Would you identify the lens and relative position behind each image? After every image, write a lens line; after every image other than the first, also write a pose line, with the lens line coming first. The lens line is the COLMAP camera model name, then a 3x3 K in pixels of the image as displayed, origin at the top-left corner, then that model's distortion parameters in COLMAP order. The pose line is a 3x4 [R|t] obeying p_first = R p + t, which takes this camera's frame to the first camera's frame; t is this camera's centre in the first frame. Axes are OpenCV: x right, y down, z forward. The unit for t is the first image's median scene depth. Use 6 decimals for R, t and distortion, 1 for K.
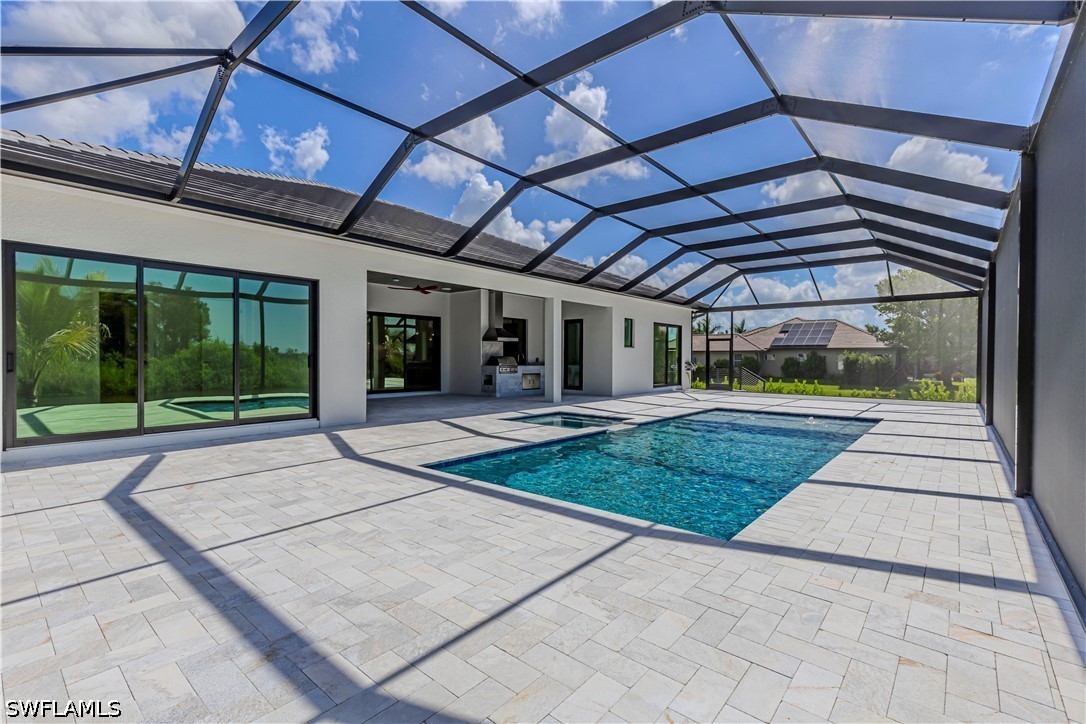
lens RADIAL K [[488.4, 0, 543.5], [0, 488.4, 362.5], [0, 0, 1]] dist [-0.000041, -0.000025]
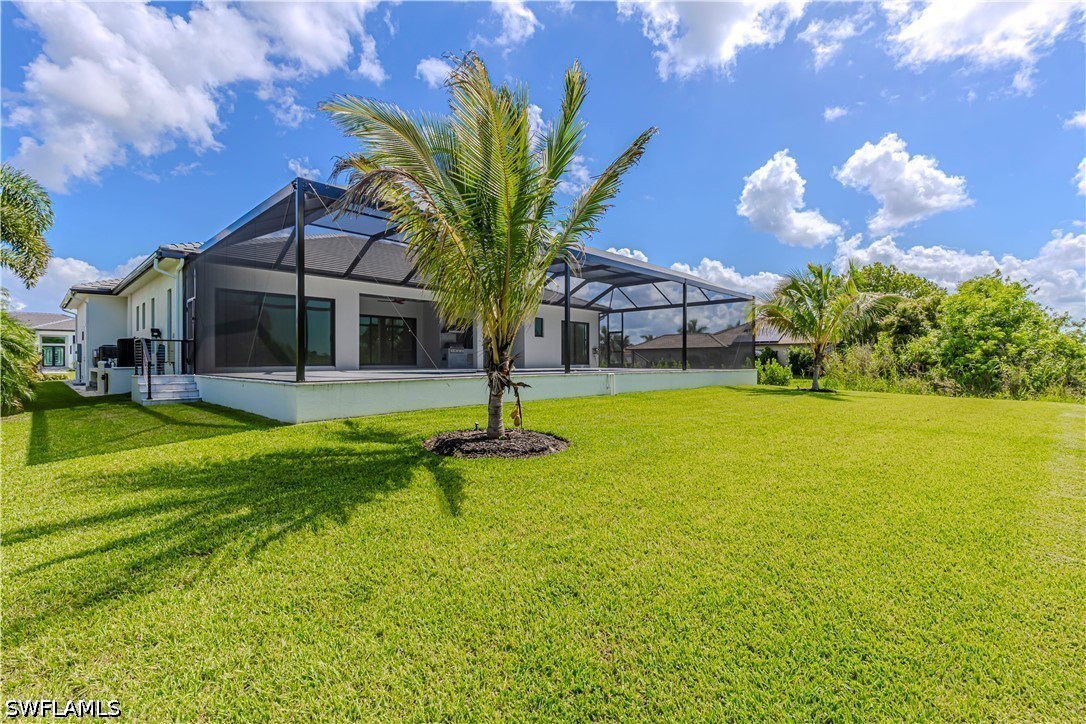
lens RADIAL K [[488.4, 0, 542.4], [0, 488.4, 362.1], [0, 0, 1]] dist [-0.000041, -0.000025]
pose [[0.997914, -0.010744, -0.063656, 0.306257], [0.009776, 0.999832, -0.015499, 0.078767], [0.063812, 0.014845, 0.997852, -0.564901]]
